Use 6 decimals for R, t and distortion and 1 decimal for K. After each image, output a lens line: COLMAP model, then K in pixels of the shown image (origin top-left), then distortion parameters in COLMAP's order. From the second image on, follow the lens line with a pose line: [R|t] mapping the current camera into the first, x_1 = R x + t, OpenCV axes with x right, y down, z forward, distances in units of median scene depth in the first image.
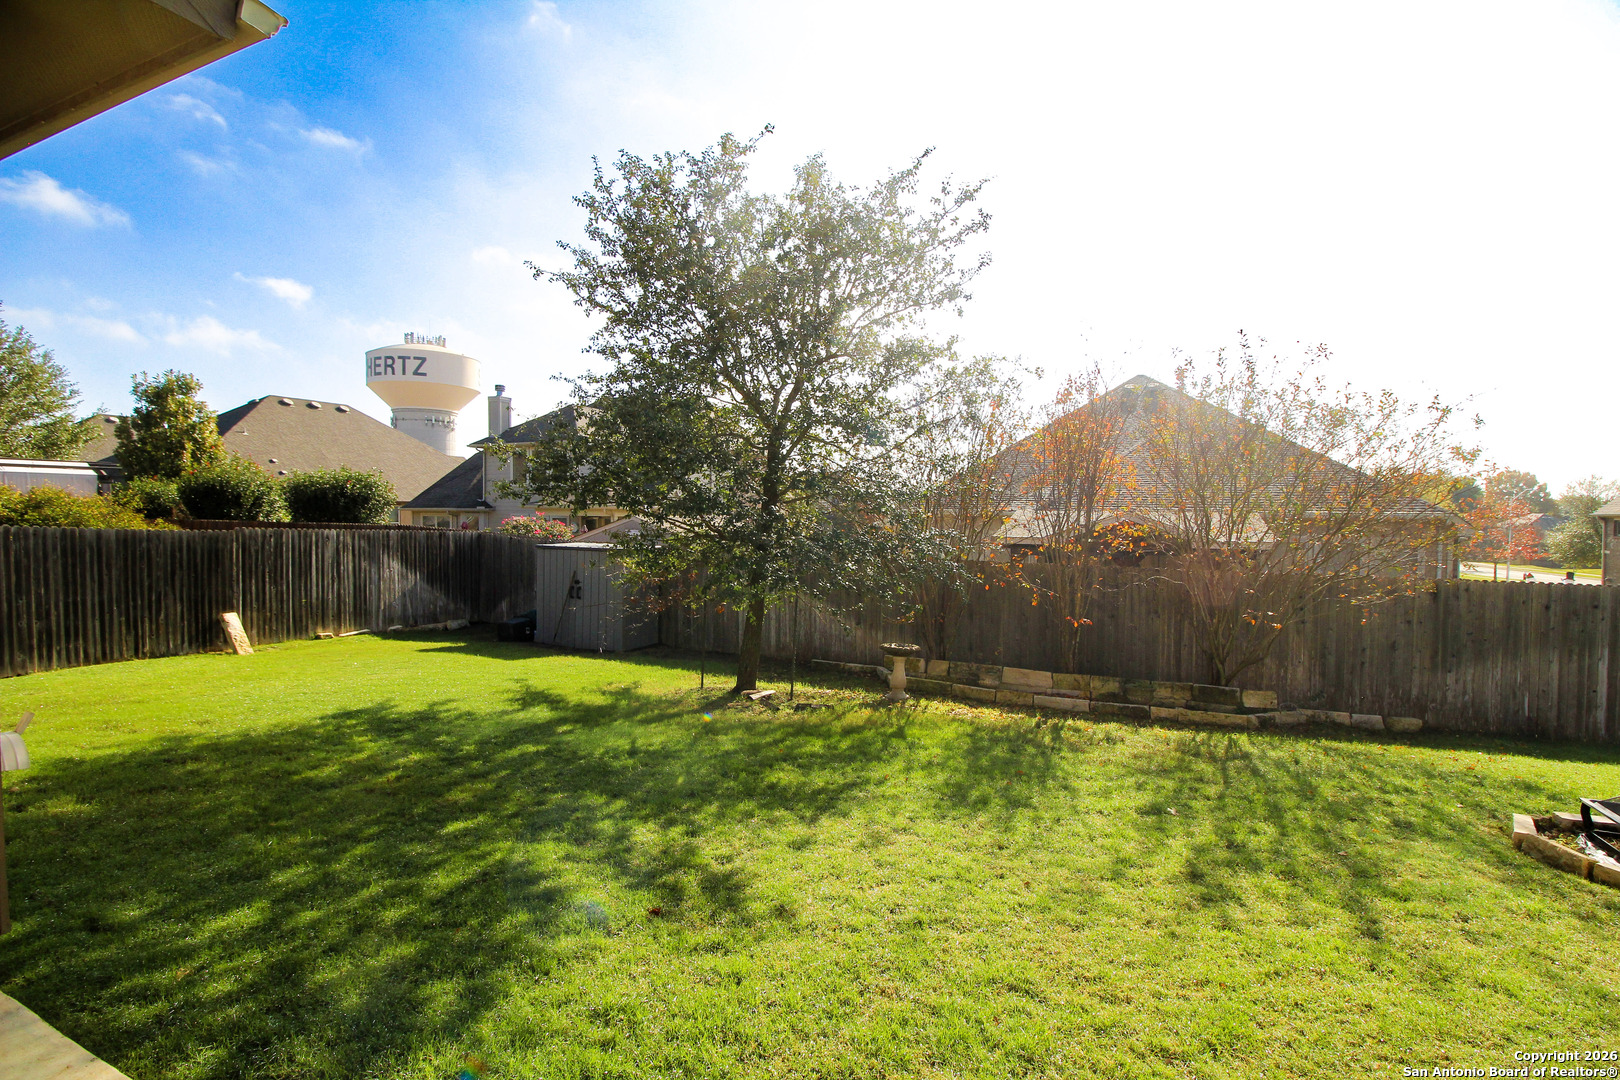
lens RADIAL K [[751.5, 0, 815.0], [0, 751.5, 538.4], [0, 0, 1]] dist [-0.008249, -0.008629]
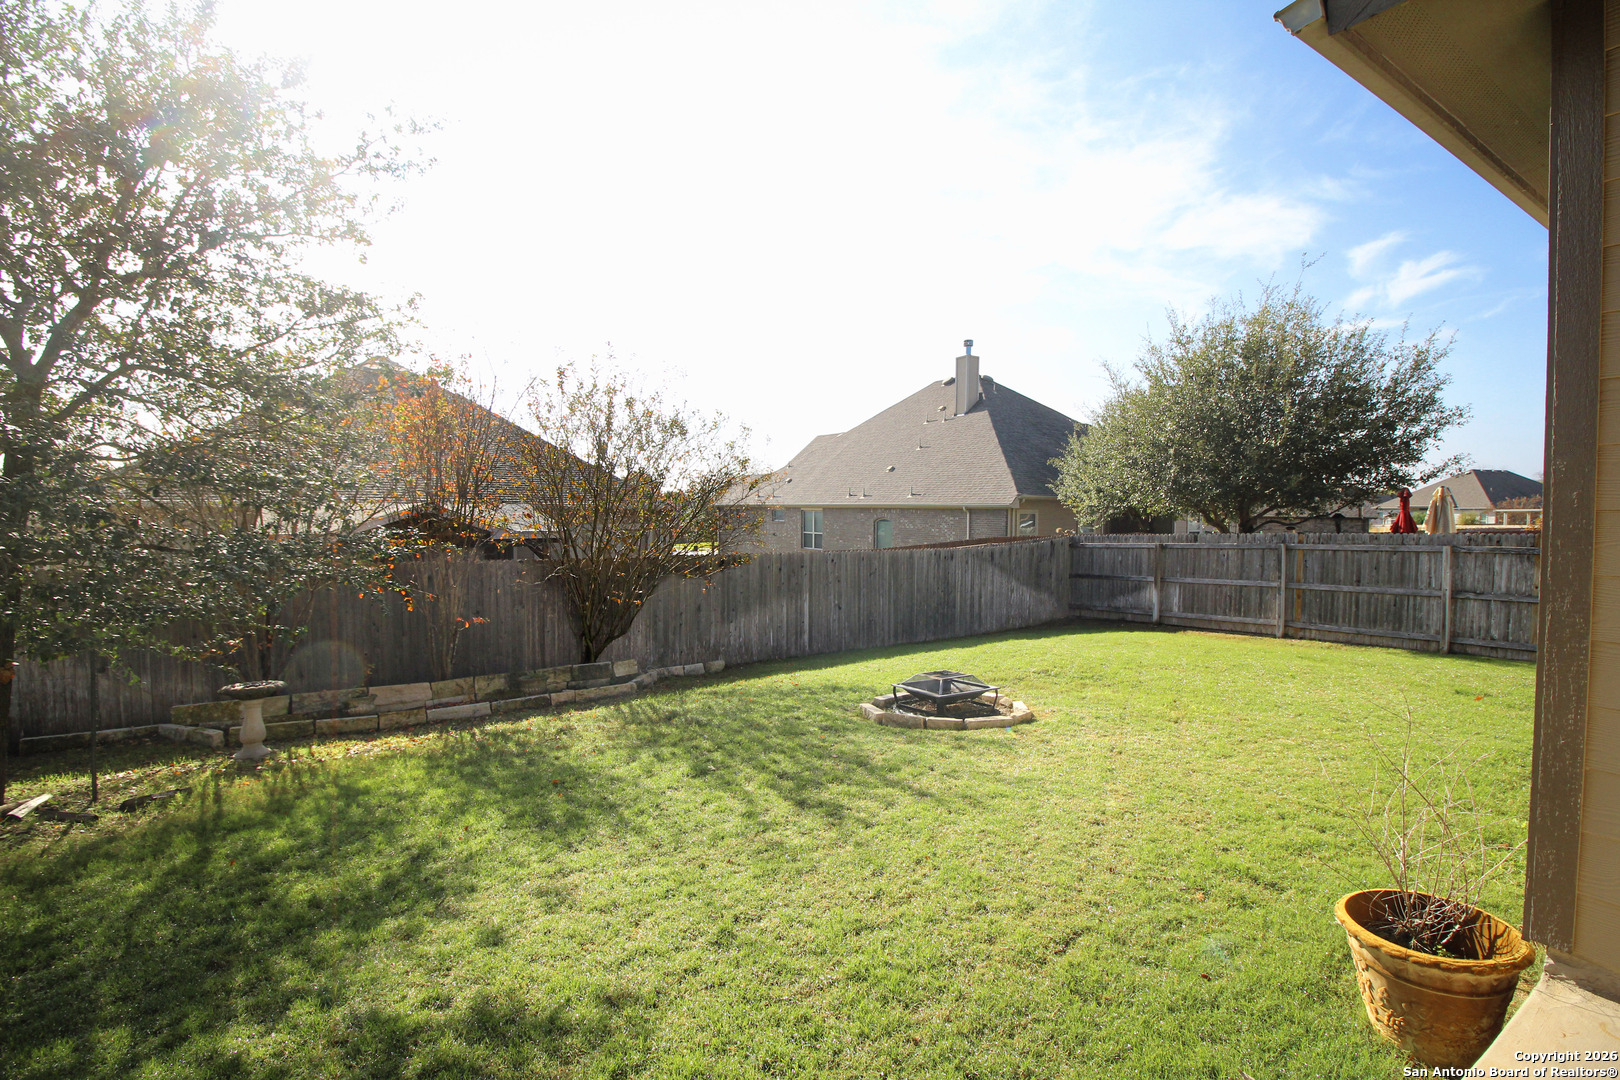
lens RADIAL K [[751.5, 0, 822.5], [0, 751.5, 539.8], [0, 0, 1]] dist [-0.008249, -0.008629]
pose [[0.532327, -0.040507, 0.845569, -0.300905], [0.029257, 0.999138, 0.029445, -0.008030], [-0.846033, 0.009064, 0.533053, 0.193123]]
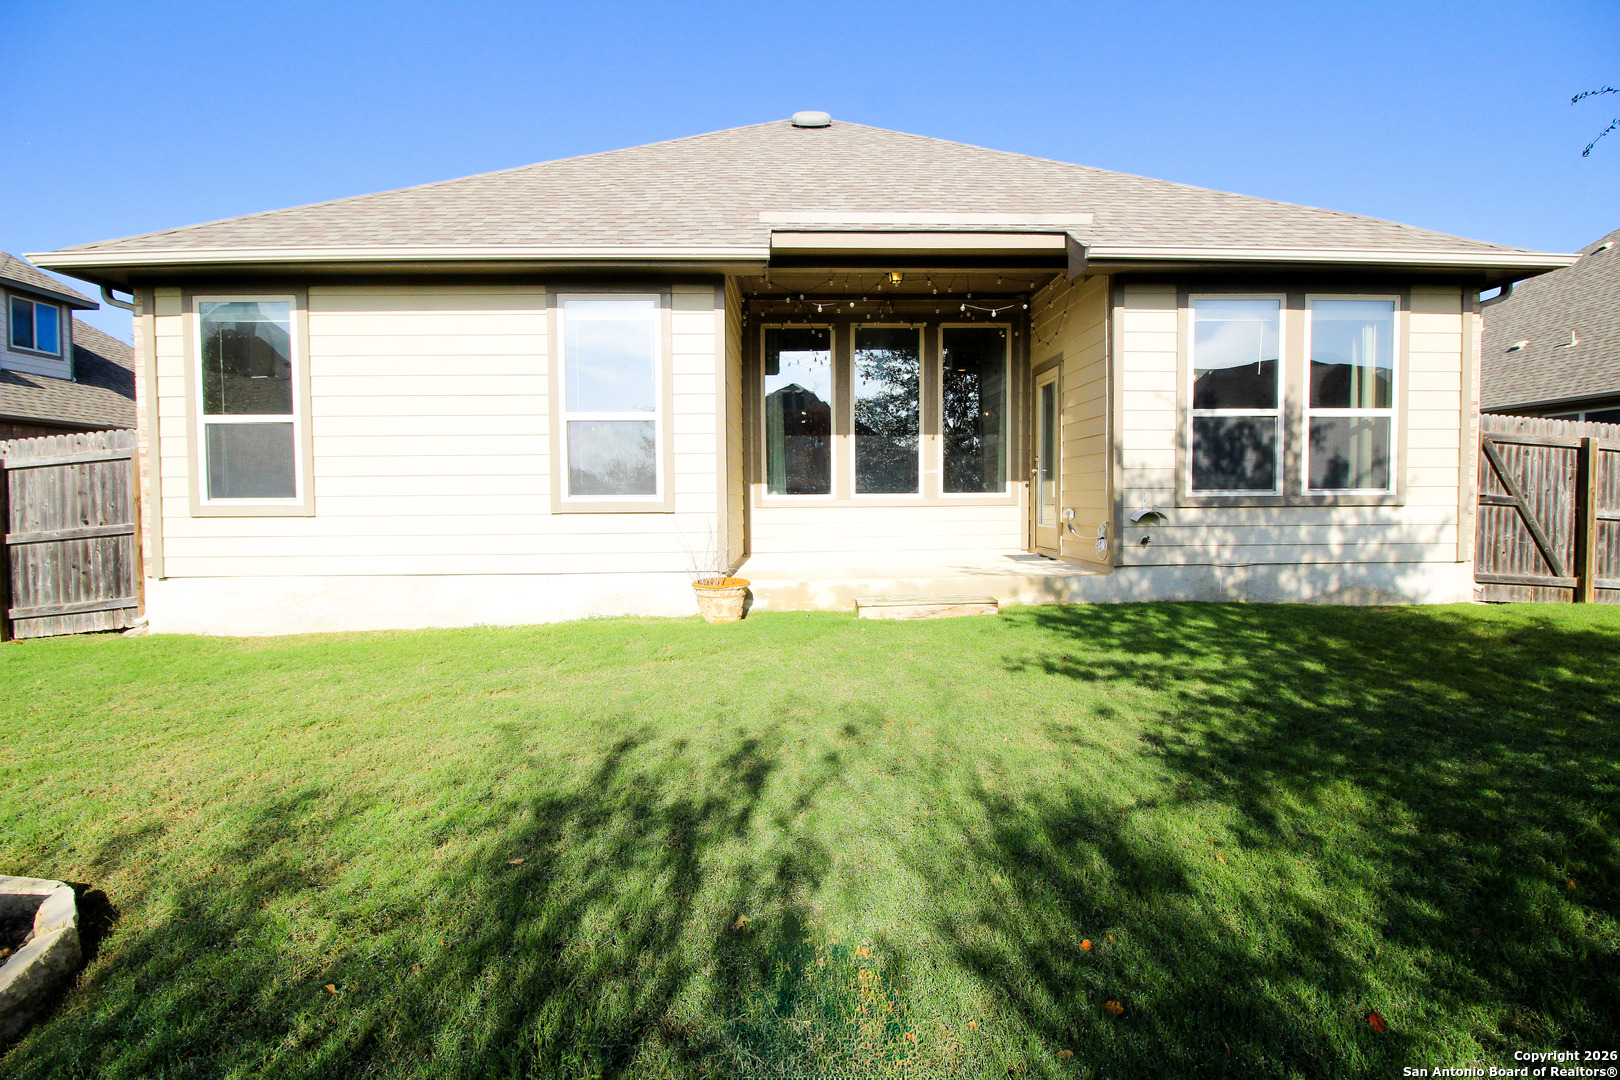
lens RADIAL K [[751.5, 0, 811.3], [0, 751.5, 527.6], [0, 0, 1]] dist [-0.008249, -0.008629]
pose [[-0.903450, 0.015482, -0.428413, 0.510997], [-0.015212, 0.997560, 0.068130, 0.053590], [0.428423, 0.068069, -0.901011, 1.121786]]
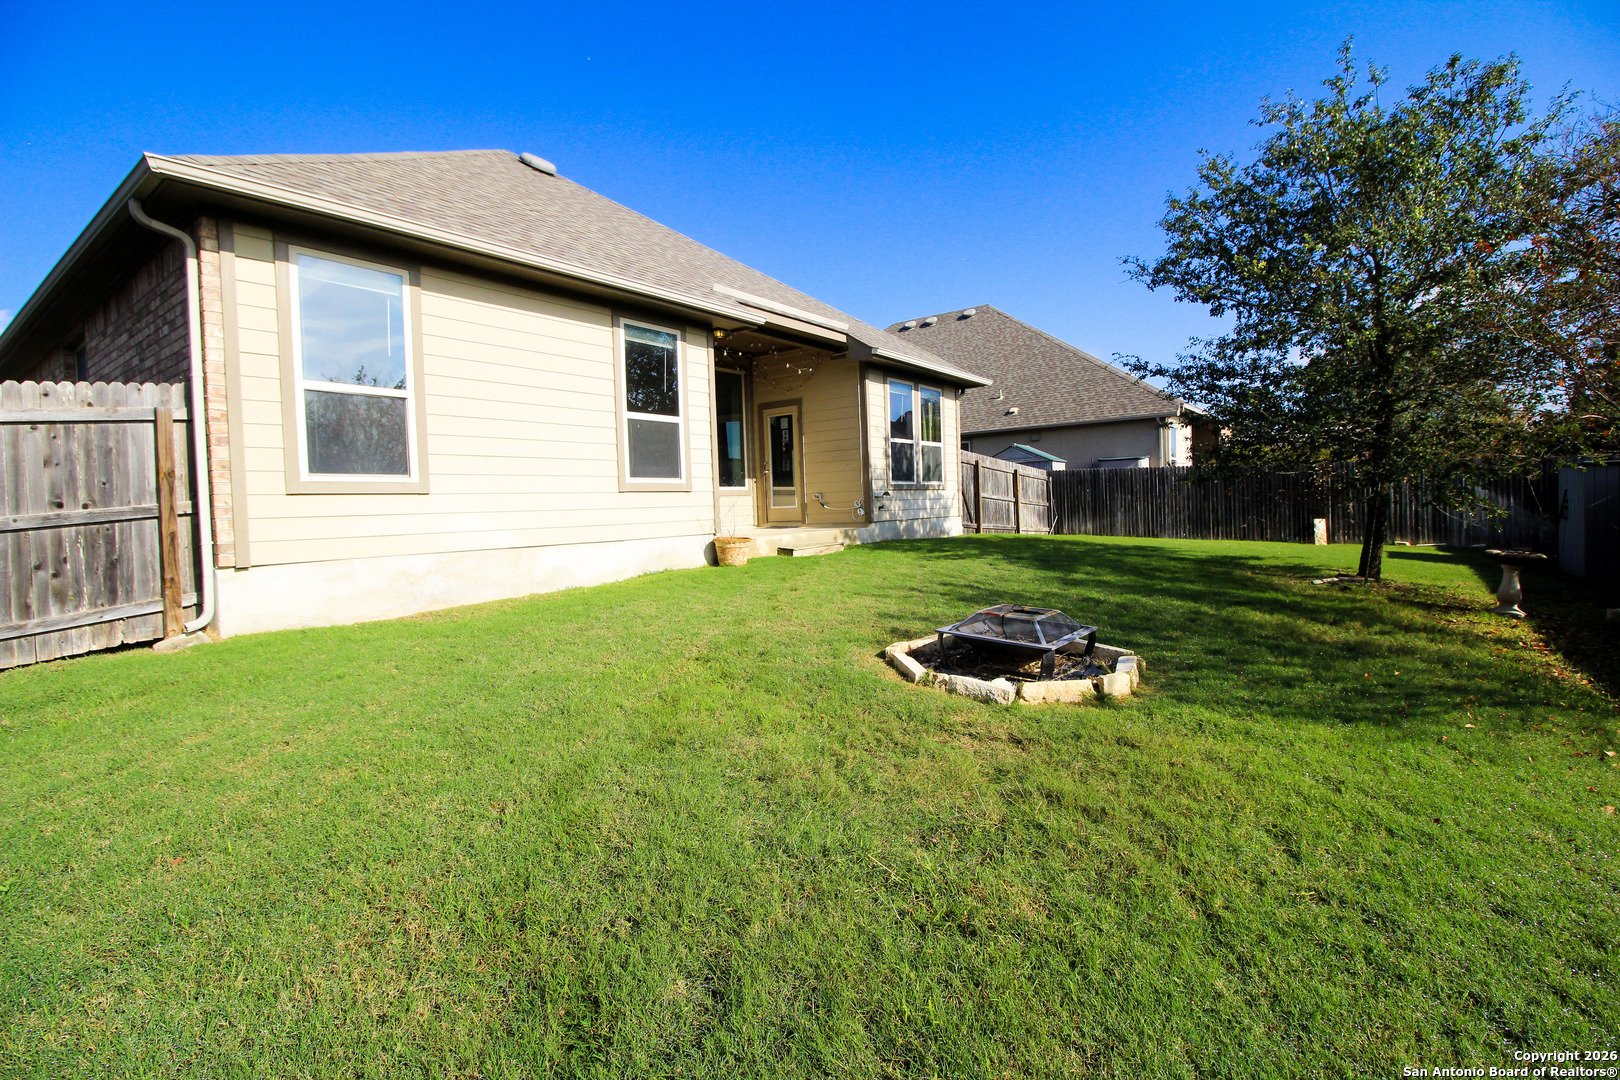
lens RADIAL K [[751.5, 0, 806.9], [0, 751.5, 537.6], [0, 0, 1]] dist [-0.008249, -0.008629]
pose [[-0.232274, 0.038871, -0.971873, 1.645718], [-0.002204, 0.999178, 0.040490, 0.141649], [0.972648, 0.011547, -0.231998, 0.616950]]
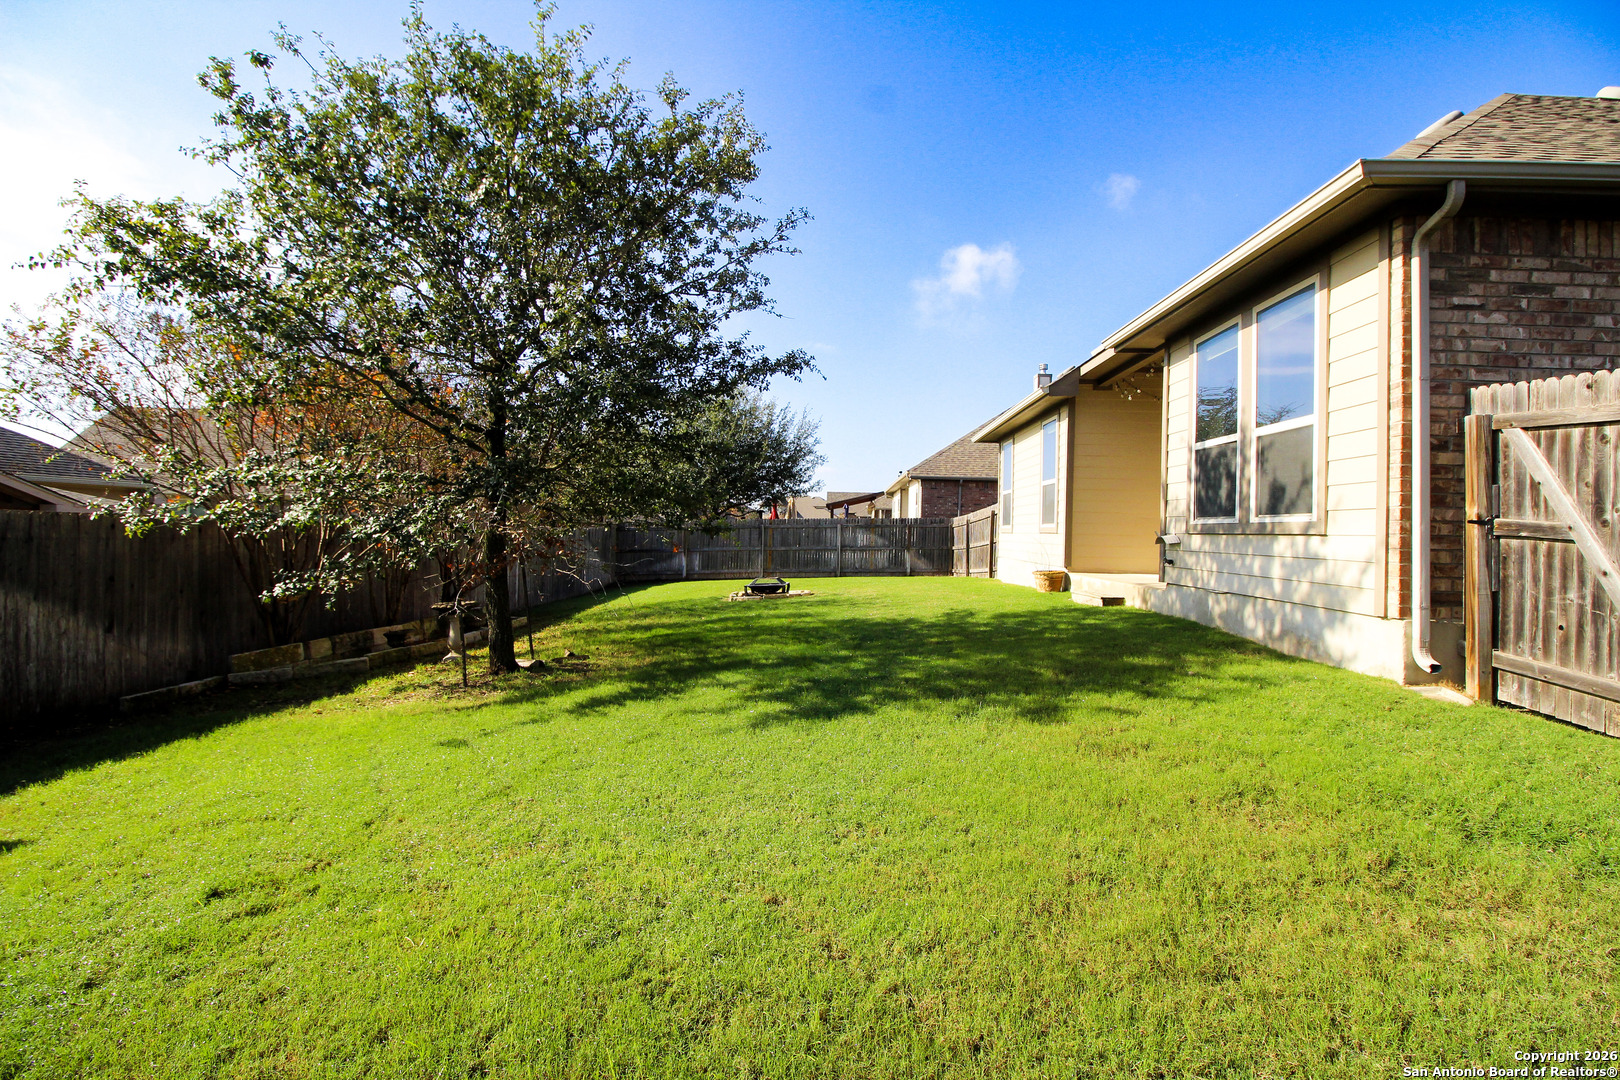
lens RADIAL K [[751.5, 0, 816.7], [0, 751.5, 533.3], [0, 0, 1]] dist [-0.008249, -0.008629]
pose [[-0.381696, -0.019113, 0.924090, -1.363730], [0.009254, 0.999657, 0.024499, 0.053305], [-0.924242, 0.017902, -0.381388, 1.372070]]
